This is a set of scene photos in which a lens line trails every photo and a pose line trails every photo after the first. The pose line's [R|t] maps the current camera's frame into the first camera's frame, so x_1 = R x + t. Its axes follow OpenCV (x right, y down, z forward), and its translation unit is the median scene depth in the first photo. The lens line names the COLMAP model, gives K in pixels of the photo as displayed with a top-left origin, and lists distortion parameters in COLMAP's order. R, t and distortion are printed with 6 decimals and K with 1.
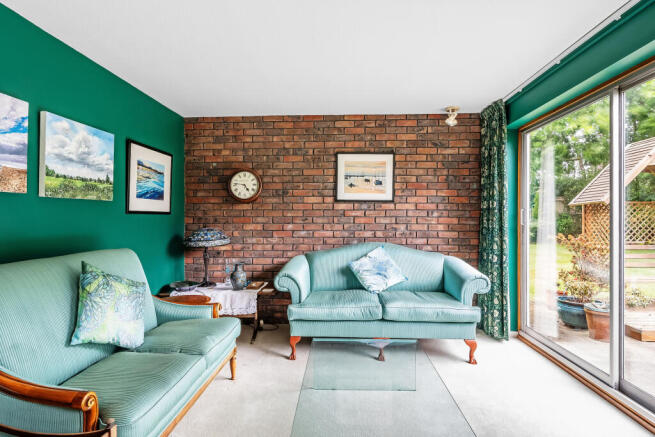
lens RADIAL K [[337.3, 0, 328.3], [0, 337.3, 218.9], [0, 0, 1]] dist [0.002346, 0.000286]
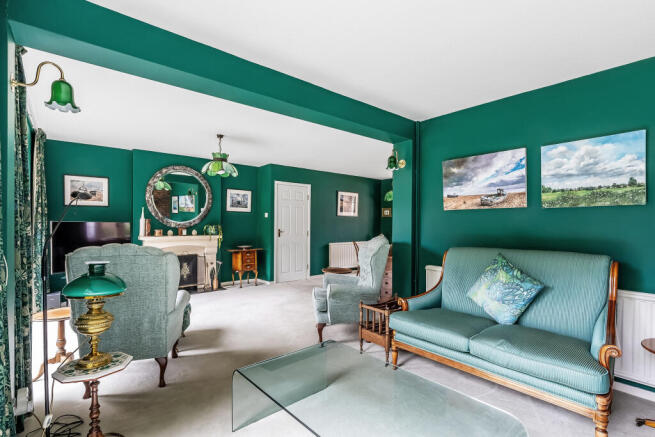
lens RADIAL K [[312.9, 0, 329.0], [0, 312.9, 220.0], [0, 0, 1]] dist [0.000355, 0.000041]
pose [[-0.712168, -0.004588, -0.701994, 0.624482], [-0.002565, 0.999989, -0.003934, -0.008850], [0.702004, -0.001001, -0.712172, 1.186014]]
